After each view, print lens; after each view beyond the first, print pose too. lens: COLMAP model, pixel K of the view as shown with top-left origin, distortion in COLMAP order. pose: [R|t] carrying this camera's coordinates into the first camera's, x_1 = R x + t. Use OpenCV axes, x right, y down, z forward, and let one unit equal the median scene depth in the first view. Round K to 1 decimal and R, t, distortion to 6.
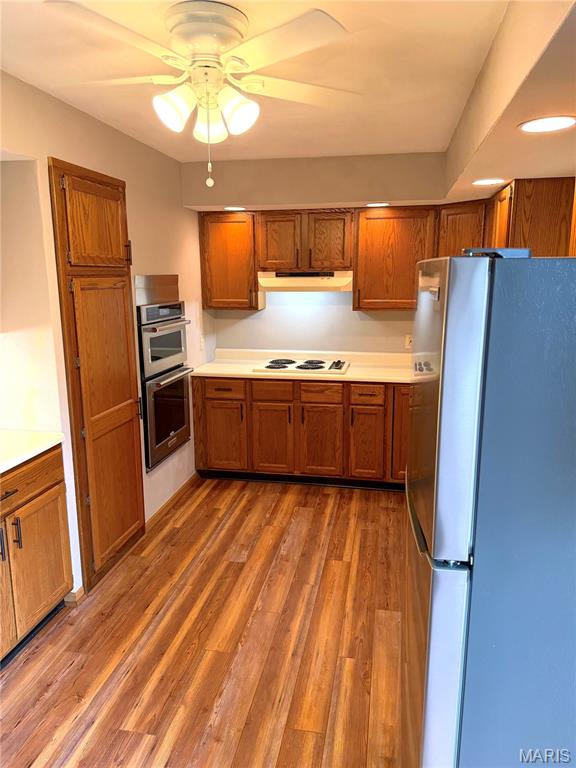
lens RADIAL K [[541.8, 0, 283.8], [0, 541.8, 377.7], [0, 0, 1]] dist [0.067642, -0.048277]
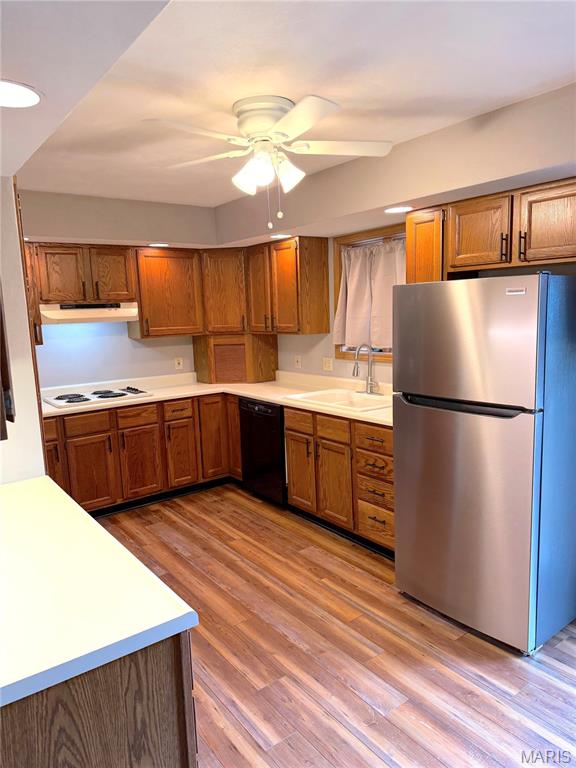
lens RADIAL K [[541.8, 0, 290.5], [0, 541.8, 385.9], [0, 0, 1]] dist [0.067642, -0.048277]
pose [[0.661781, -0.121387, 0.739804, -0.515965], [0.176114, 0.984362, 0.003974, 0.018550], [-0.728718, 0.127660, 0.672810, 0.063757]]
